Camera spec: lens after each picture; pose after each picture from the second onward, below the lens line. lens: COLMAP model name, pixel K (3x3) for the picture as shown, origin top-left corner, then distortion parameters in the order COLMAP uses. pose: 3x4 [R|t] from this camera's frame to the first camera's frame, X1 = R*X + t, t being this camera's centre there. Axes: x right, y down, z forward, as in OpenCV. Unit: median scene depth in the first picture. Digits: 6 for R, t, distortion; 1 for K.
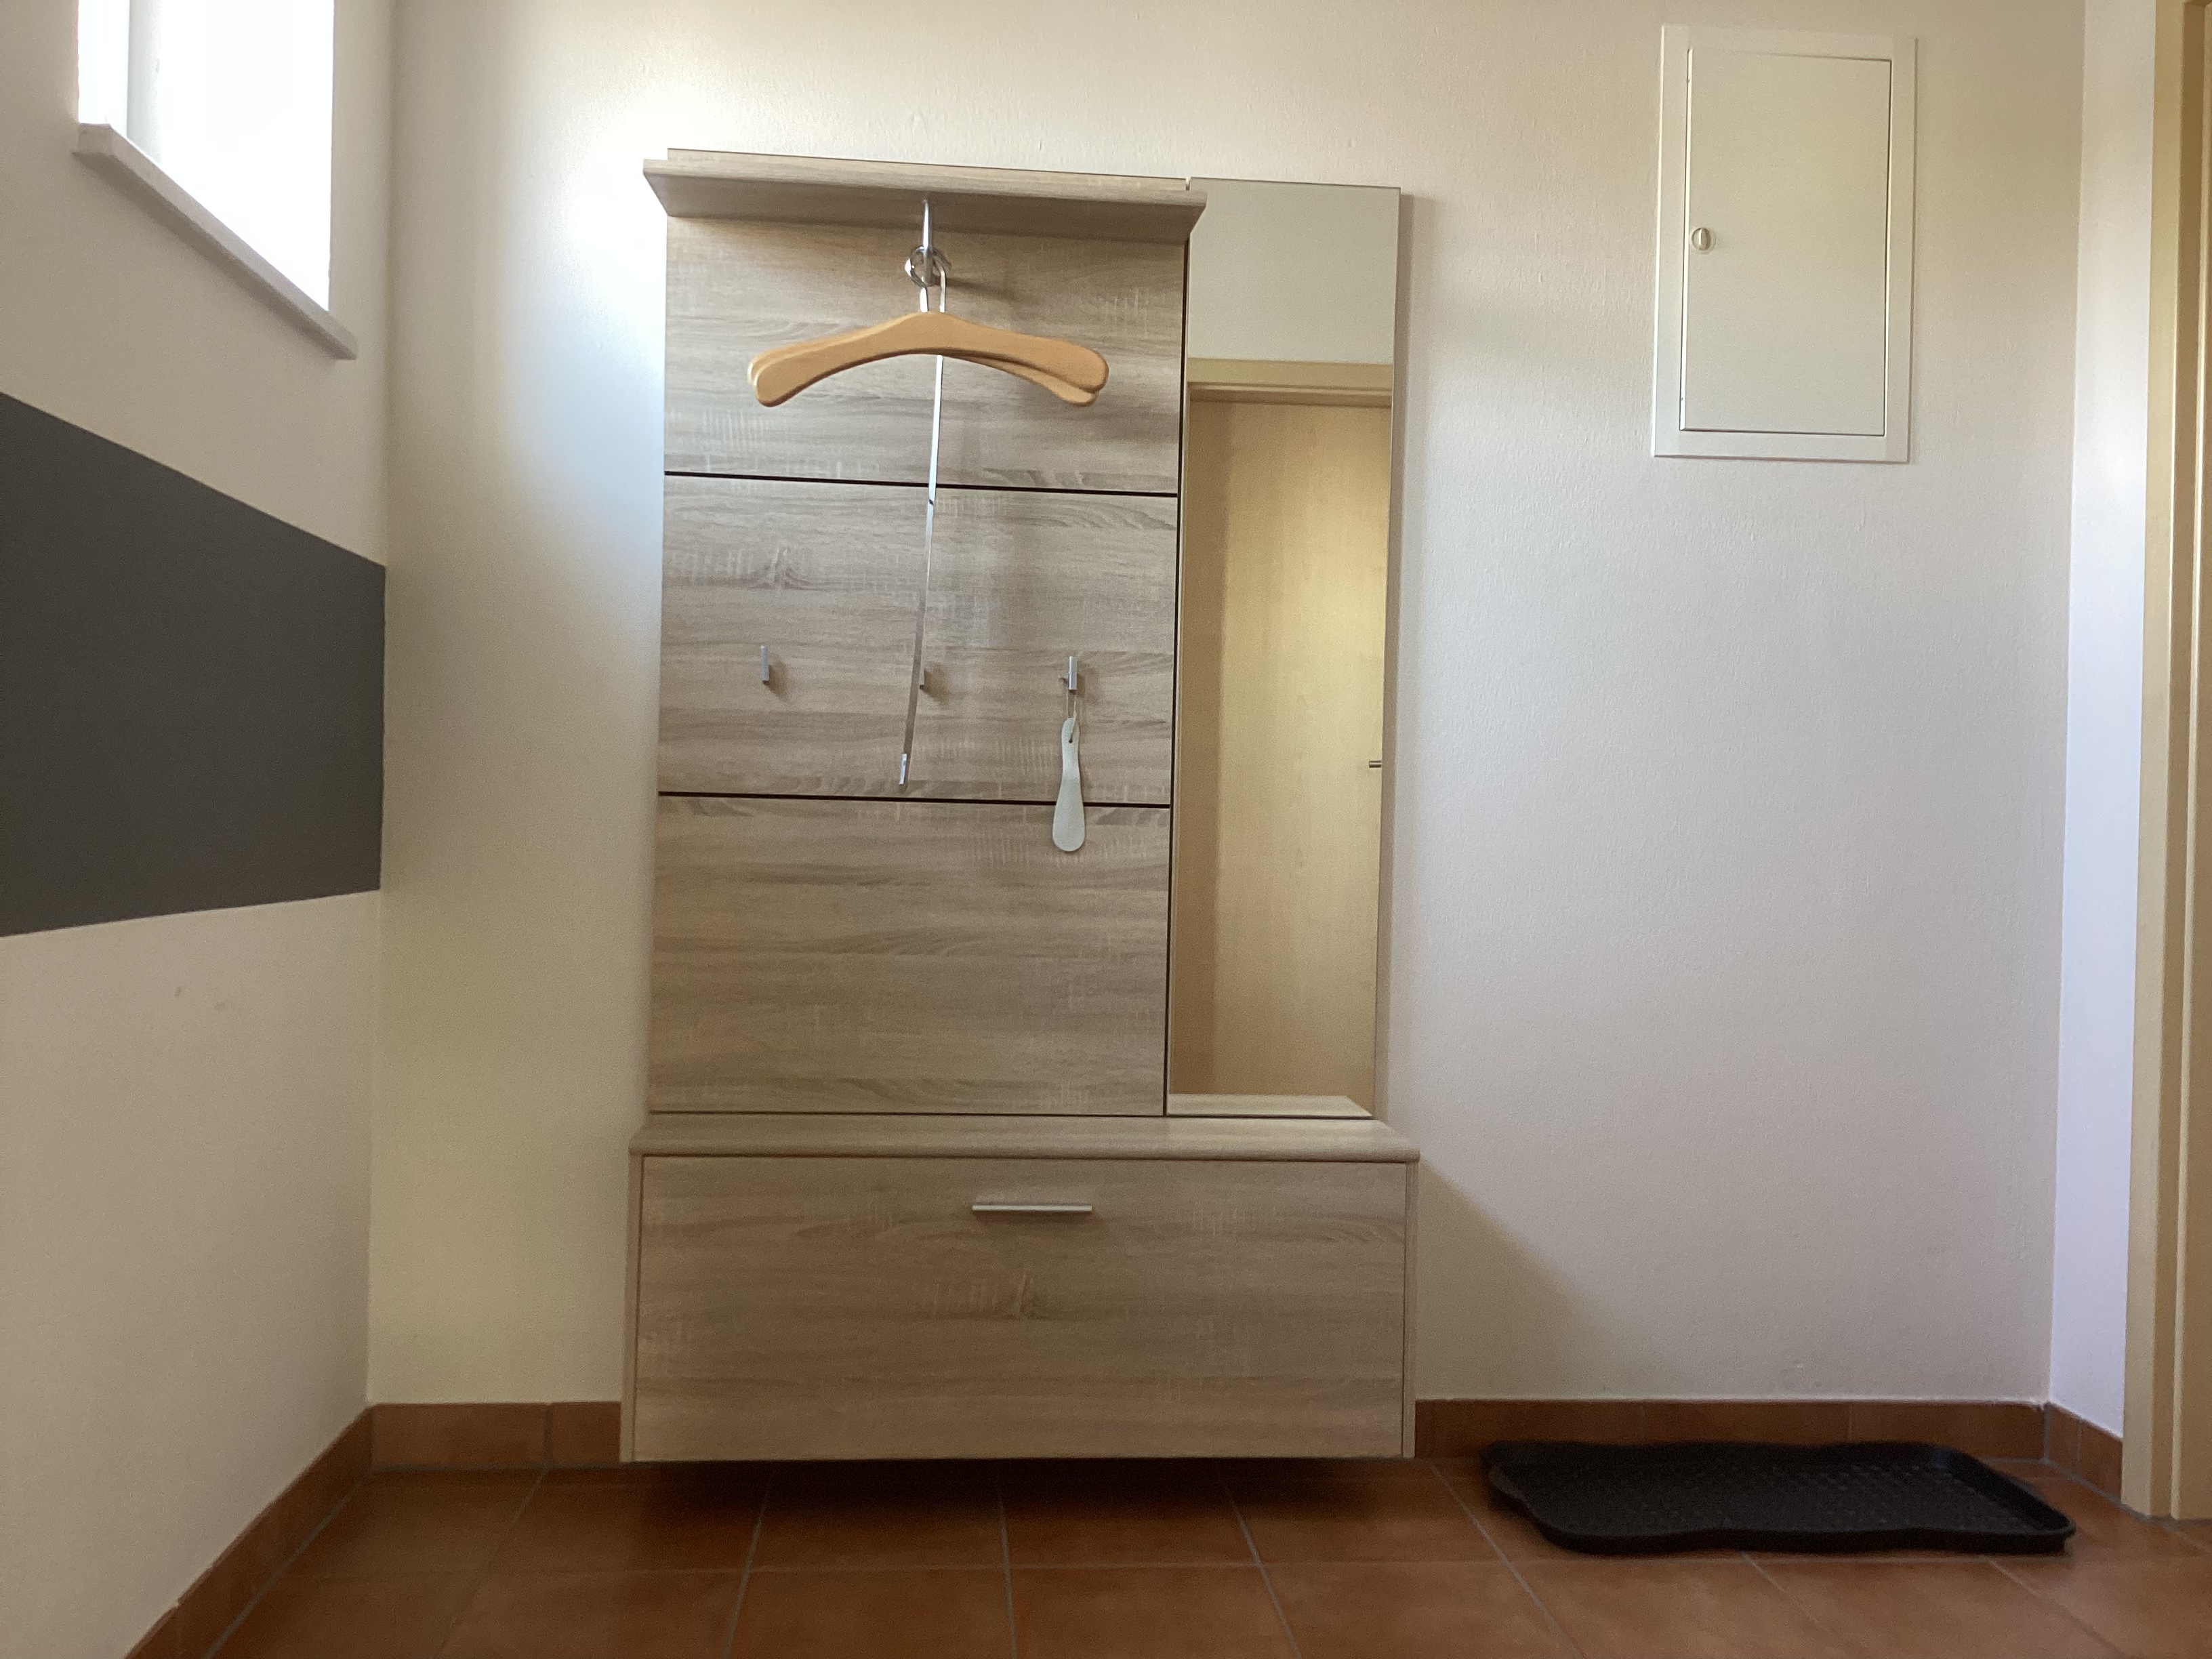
lens RADIAL K [[1999.0, 0, 1116.5], [0, 1999.0, 822.1], [0, 0, 1]] dist [0.137883, -0.266087]
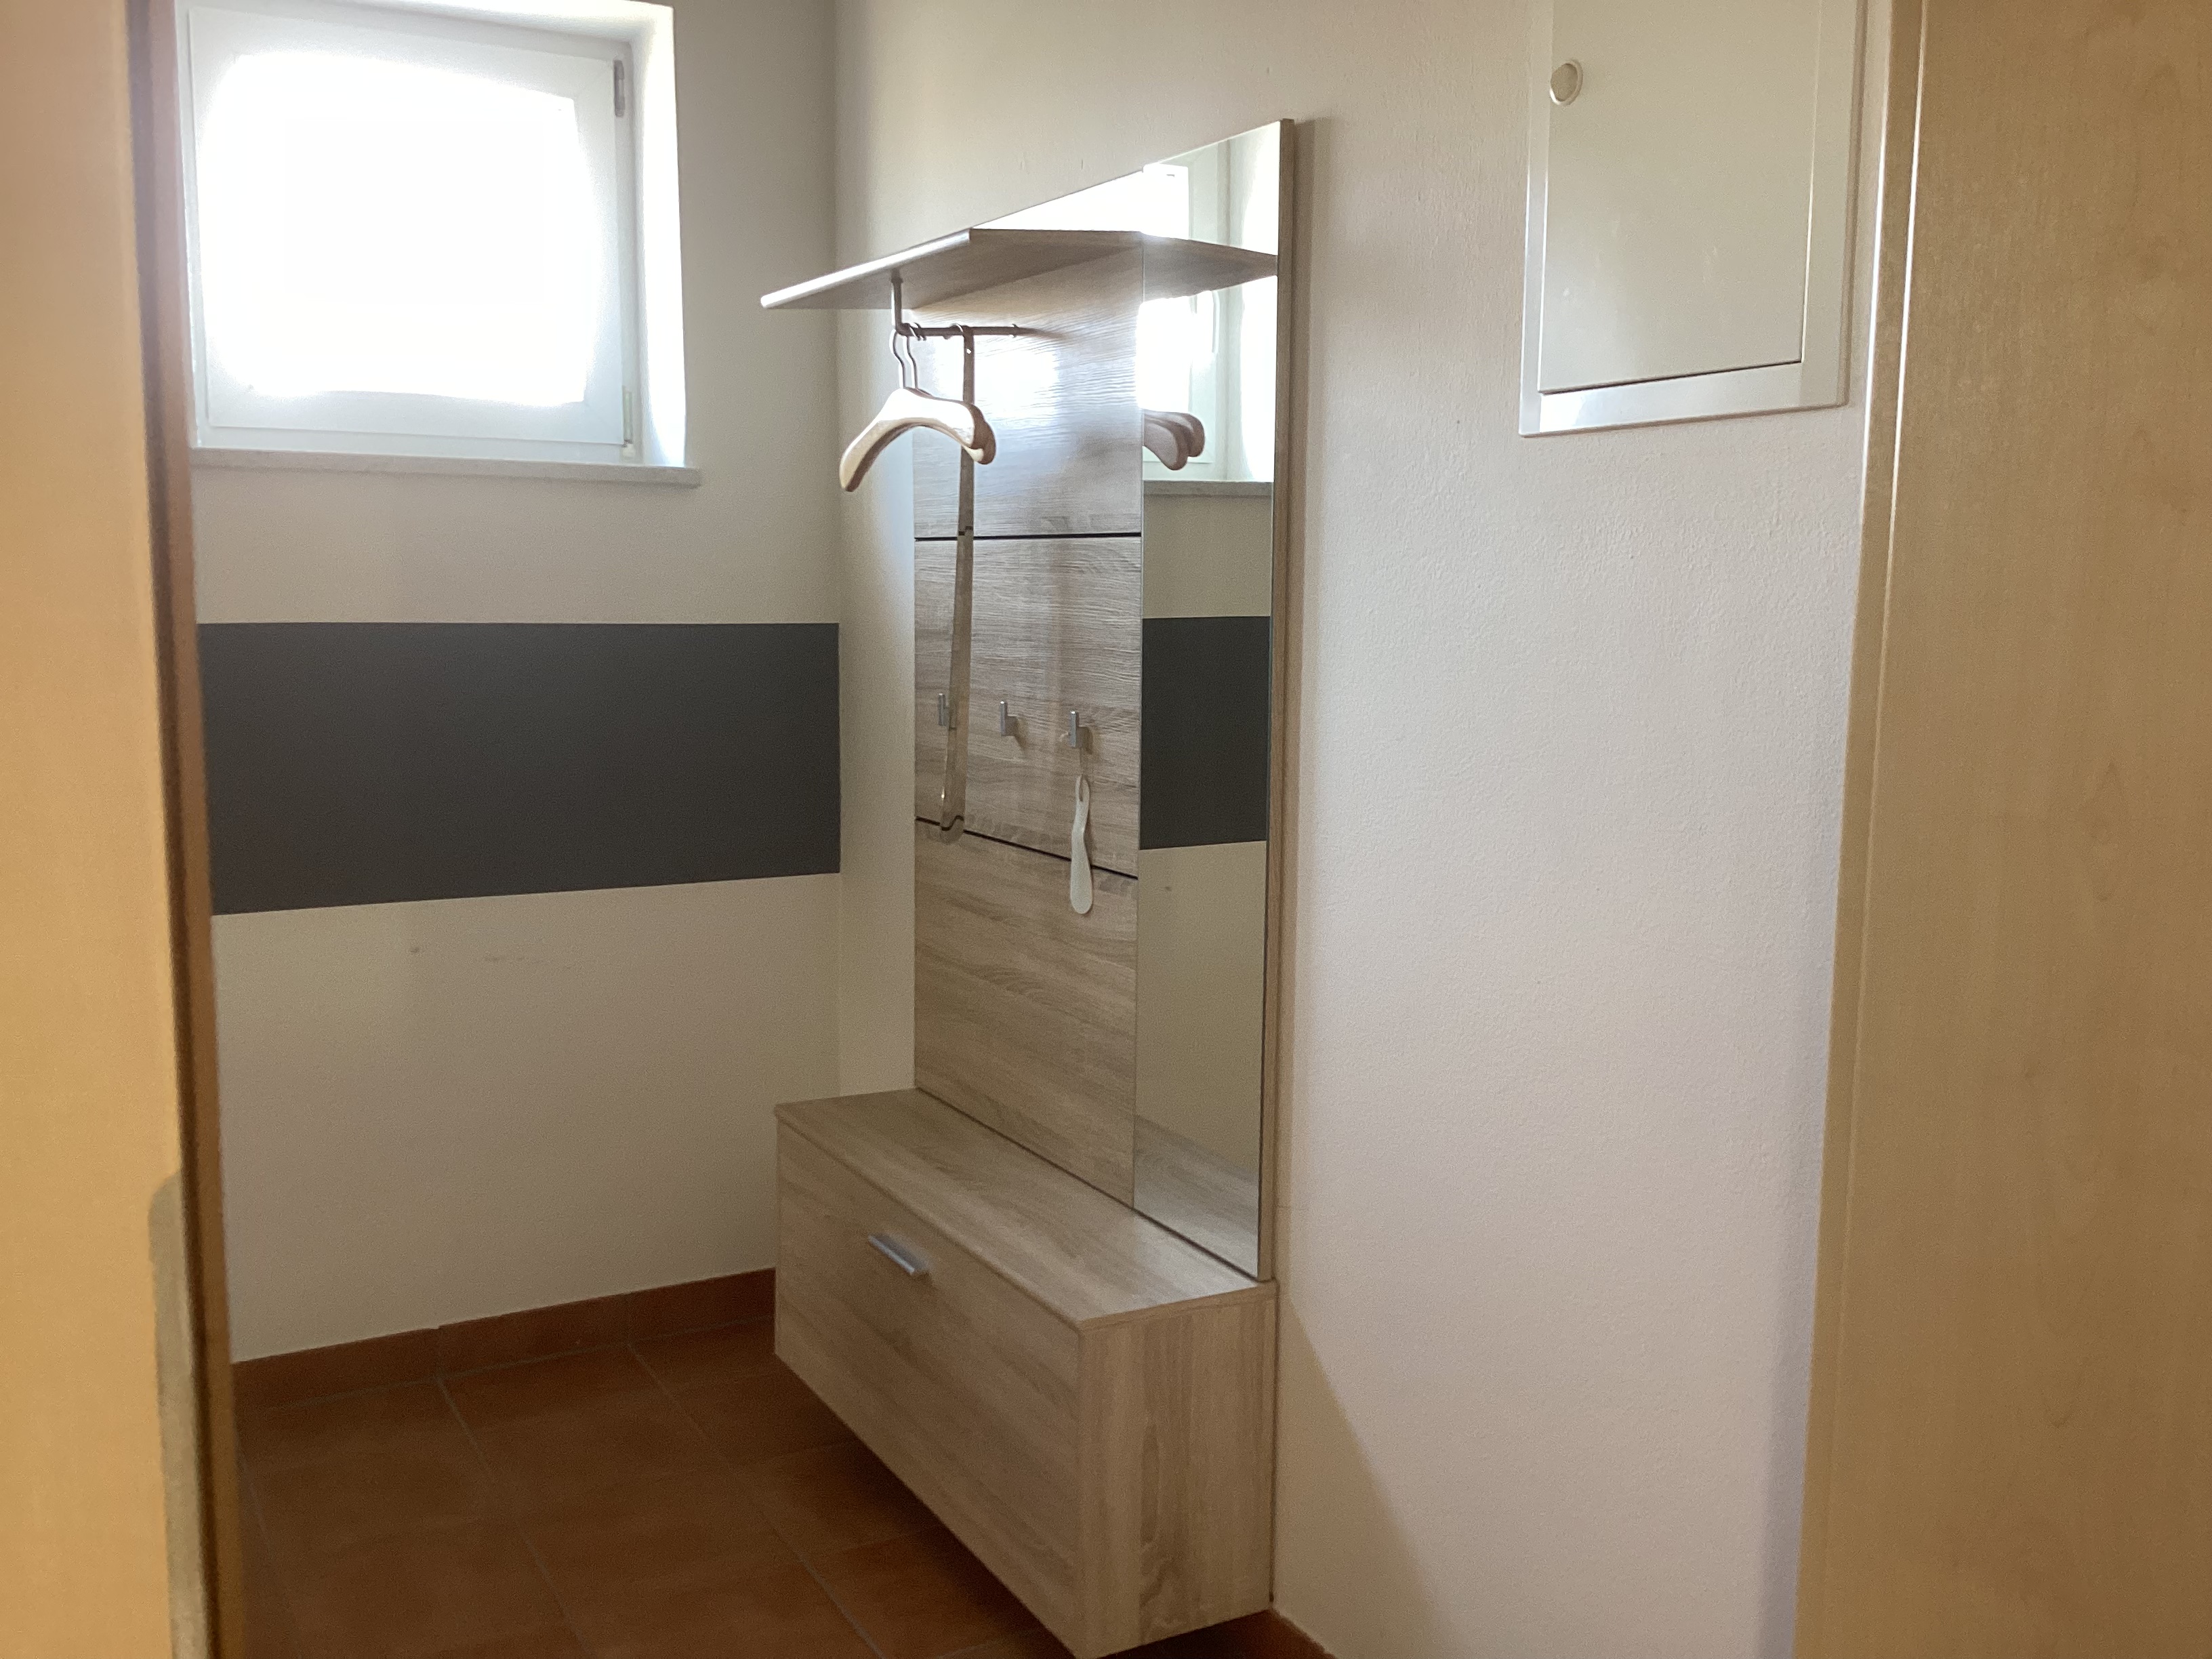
lens RADIAL K [[1999.0, 0, 1116.5], [0, 1999.0, 822.1], [0, 0, 1]] dist [0.137883, -0.266087]
pose [[0.401113, 0.093519, -0.911242, 0.855692], [-0.001544, 0.994843, 0.101419, -0.126825], [0.916027, -0.039274, 0.399189, 0.632646]]
